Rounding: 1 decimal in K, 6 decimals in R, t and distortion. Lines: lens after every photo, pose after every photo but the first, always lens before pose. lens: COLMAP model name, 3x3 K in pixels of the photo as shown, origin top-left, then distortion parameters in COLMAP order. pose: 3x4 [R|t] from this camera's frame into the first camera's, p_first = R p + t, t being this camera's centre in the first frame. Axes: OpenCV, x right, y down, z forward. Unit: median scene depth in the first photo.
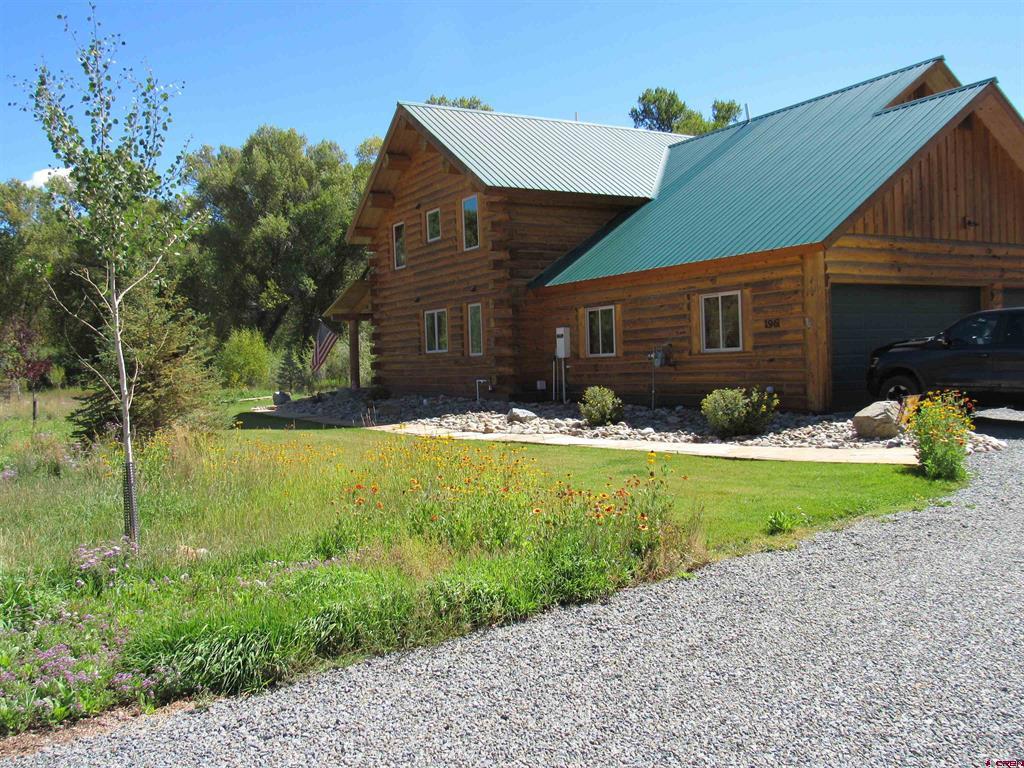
lens RADIAL K [[932.3, 0, 511.3], [0, 932.3, 382.6], [0, 0, 1]] dist [-0.011850, 0.000000]
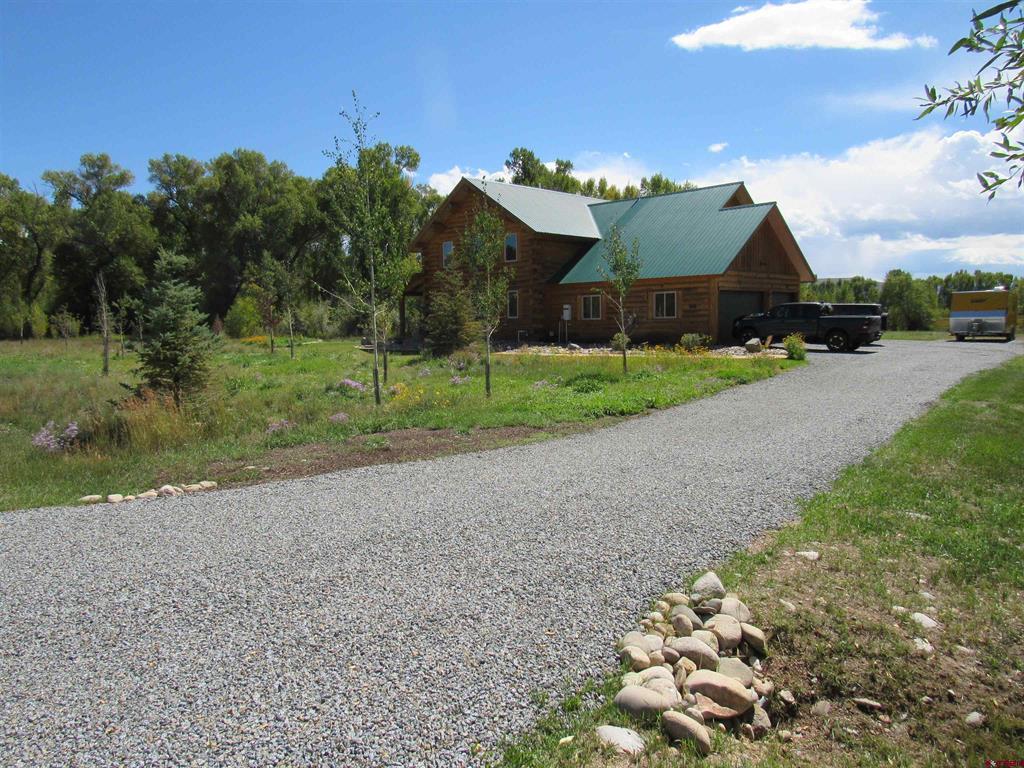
lens RADIAL K [[723.6, 0, 512.7], [0, 723.6, 385.0], [0, 0, 1]] dist [0.029426, -0.000853]
pose [[0.960507, -0.011814, 0.278005, -0.582205], [-0.005594, 0.998076, 0.061743, 0.020840], [-0.278200, -0.060859, 0.958593, -0.552333]]
